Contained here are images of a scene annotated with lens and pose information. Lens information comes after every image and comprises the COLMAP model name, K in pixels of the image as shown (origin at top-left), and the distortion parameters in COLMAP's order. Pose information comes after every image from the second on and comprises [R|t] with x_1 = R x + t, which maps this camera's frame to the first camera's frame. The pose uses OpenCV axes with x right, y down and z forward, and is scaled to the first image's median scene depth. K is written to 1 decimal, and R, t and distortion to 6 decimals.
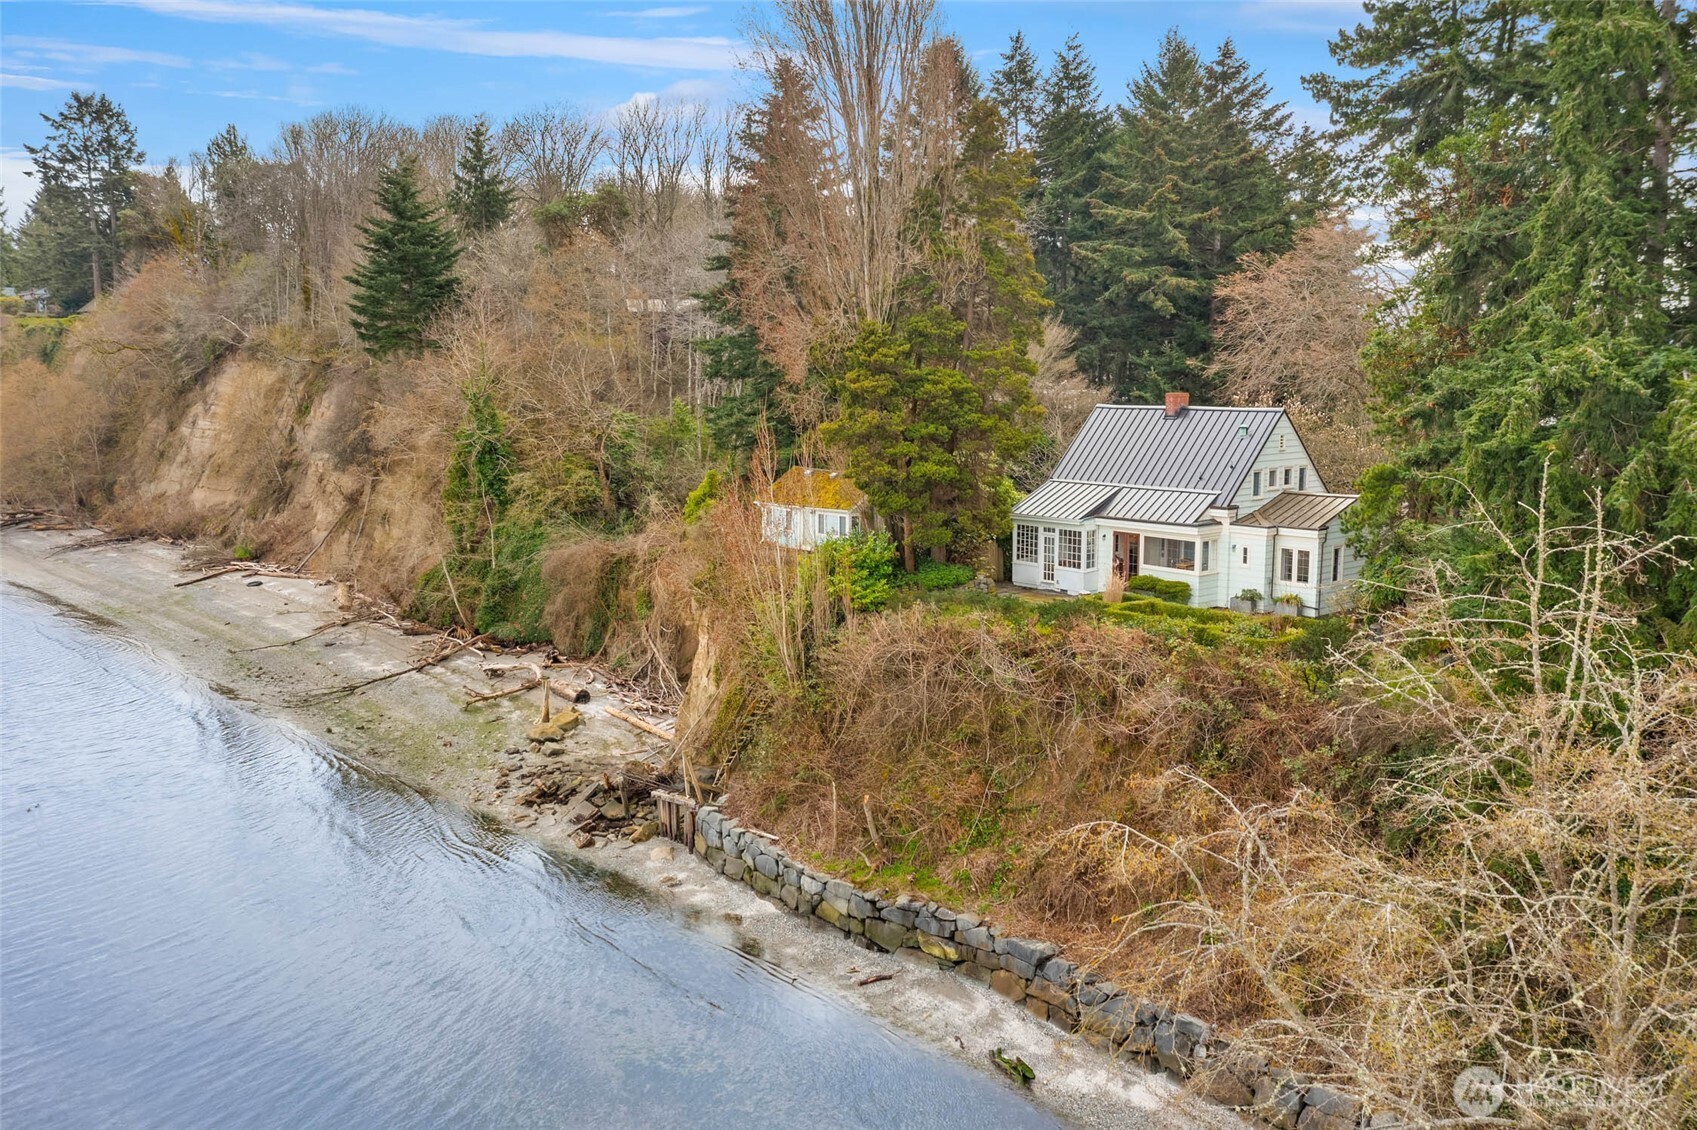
lens RADIAL K [[1338.1, 0, 795.5], [0, 1338.1, 563.1], [0, 0, 1]] dist [-0.003692, -0.001125]
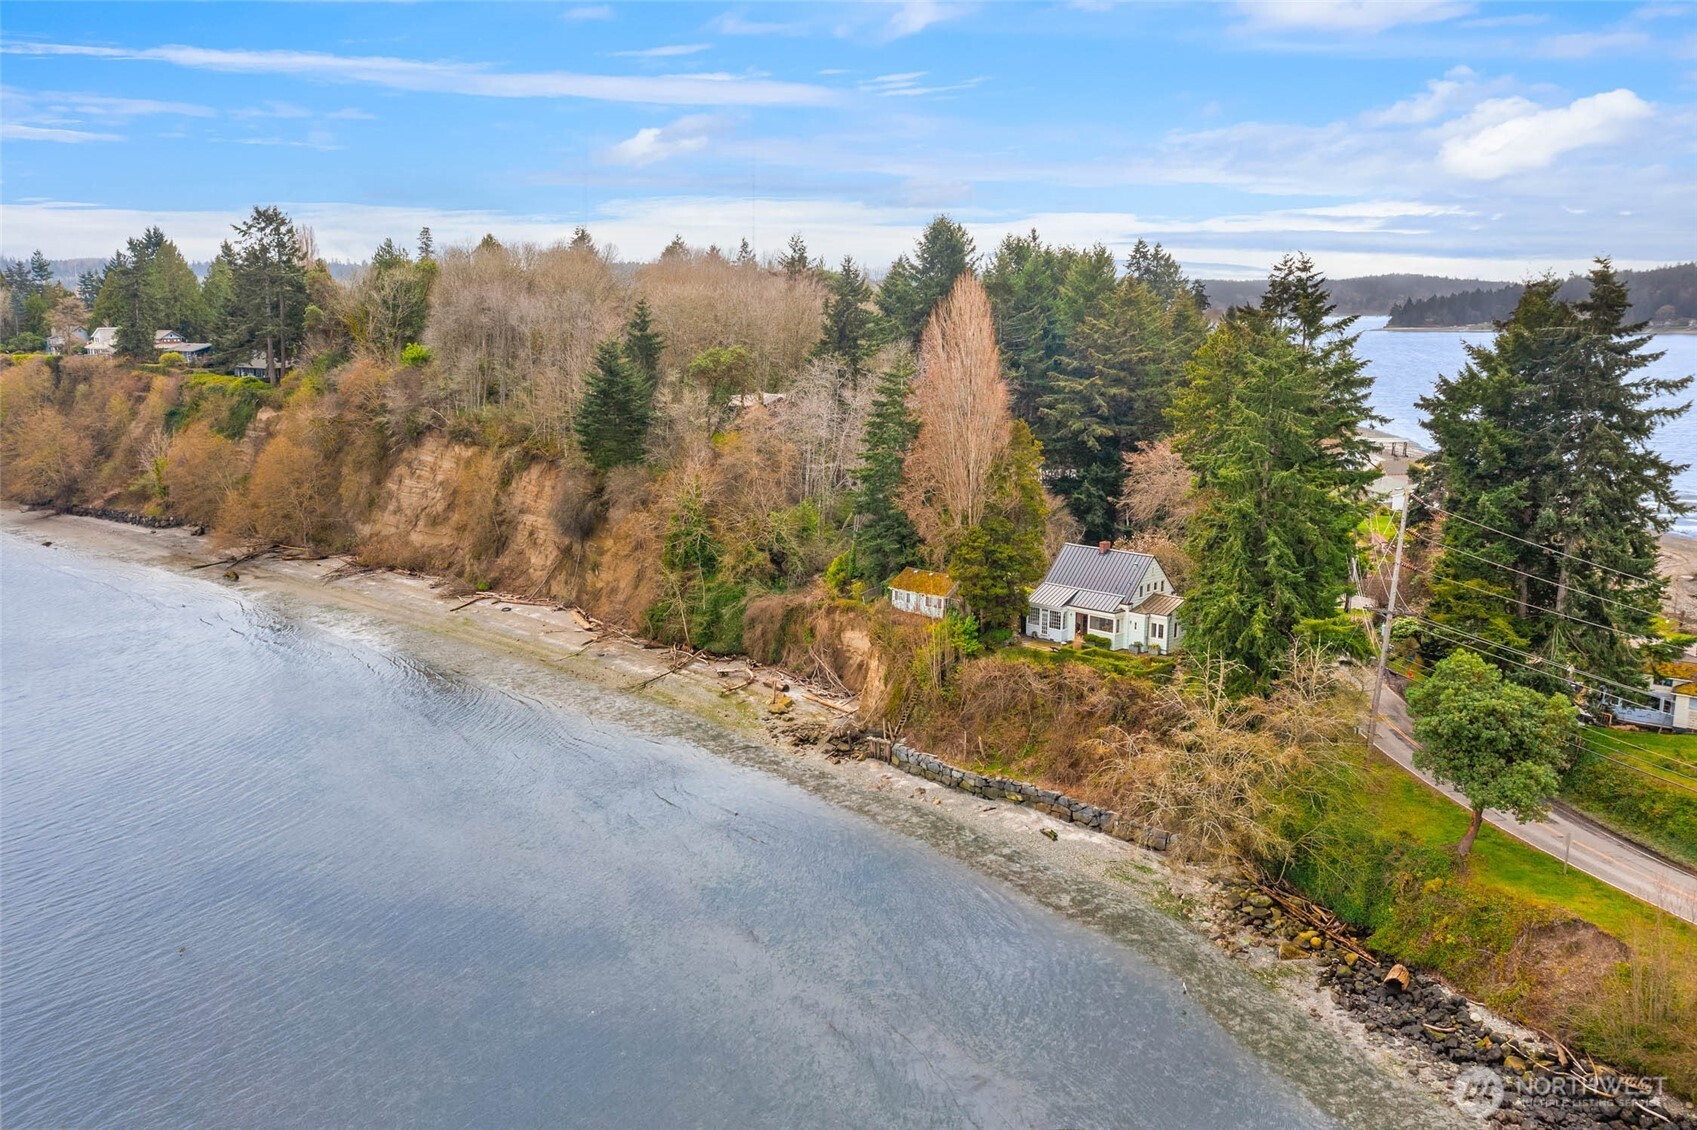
lens RADIAL K [[1378.5, 0, 848.5], [0, 1378.5, 565.0], [0, 0, 1]] dist [0.000608, -0.000007]
pose [[0.993994, -0.003796, 0.109371, -0.372660], [-0.000610, 0.999190, 0.040227, -0.192997], [-0.109435, -0.040052, 0.993187, -1.171116]]
